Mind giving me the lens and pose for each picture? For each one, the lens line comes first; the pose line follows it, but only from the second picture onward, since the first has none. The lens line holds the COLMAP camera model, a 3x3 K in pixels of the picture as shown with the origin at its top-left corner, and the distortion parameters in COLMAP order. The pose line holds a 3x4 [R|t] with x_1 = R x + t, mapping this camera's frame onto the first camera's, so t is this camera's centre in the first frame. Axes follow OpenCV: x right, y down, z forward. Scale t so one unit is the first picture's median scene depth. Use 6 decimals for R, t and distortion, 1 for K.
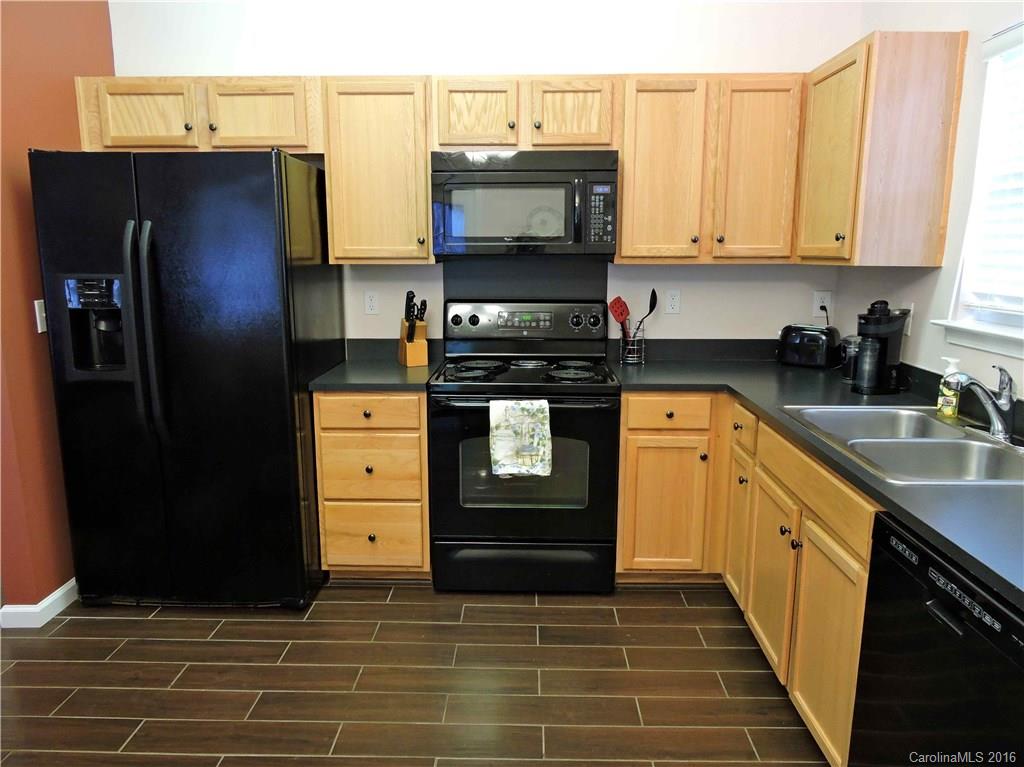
lens RADIAL K [[731.0, 0, 512.0], [0, 731.0, 383.5], [0, 0, 1]] dist [-0.005102, 0.000038]
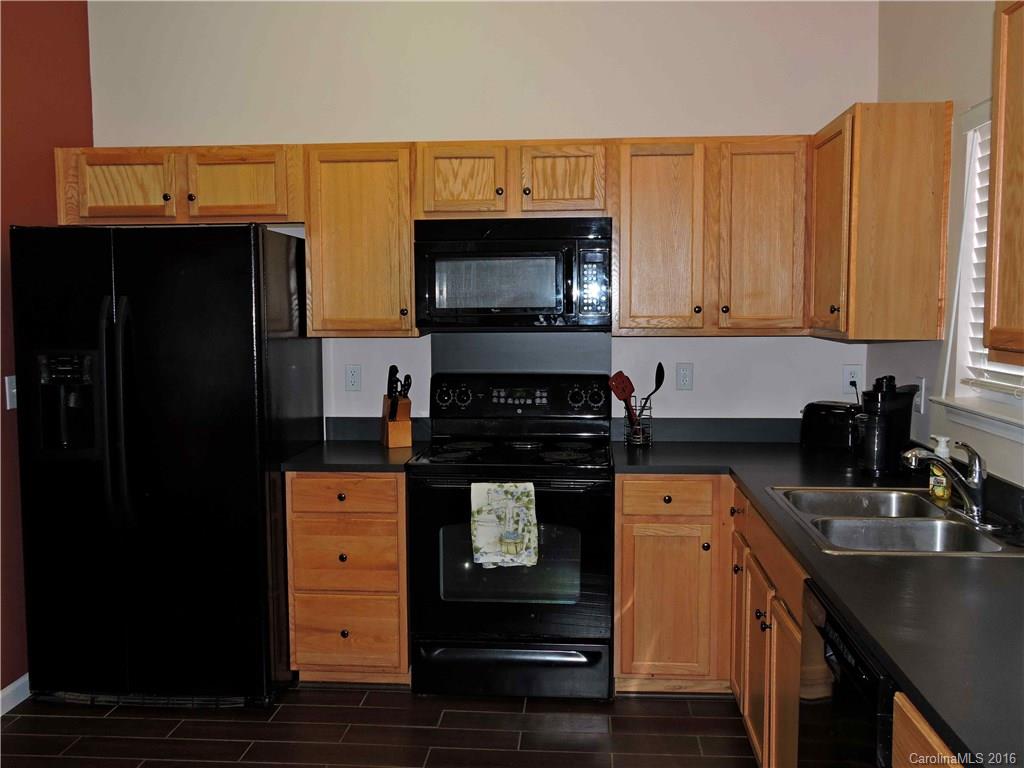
lens RADIAL K [[973.8, 0, 512.0], [0, 973.8, 384.0], [0, 0, 1]] dist [-0.057570, 0.102616]
pose [[0.998538, -0.000673, -0.054058, 0.083655], [-0.004762, 0.994942, -0.100342, 0.021002], [0.053852, 0.100453, 0.993483, -0.226662]]
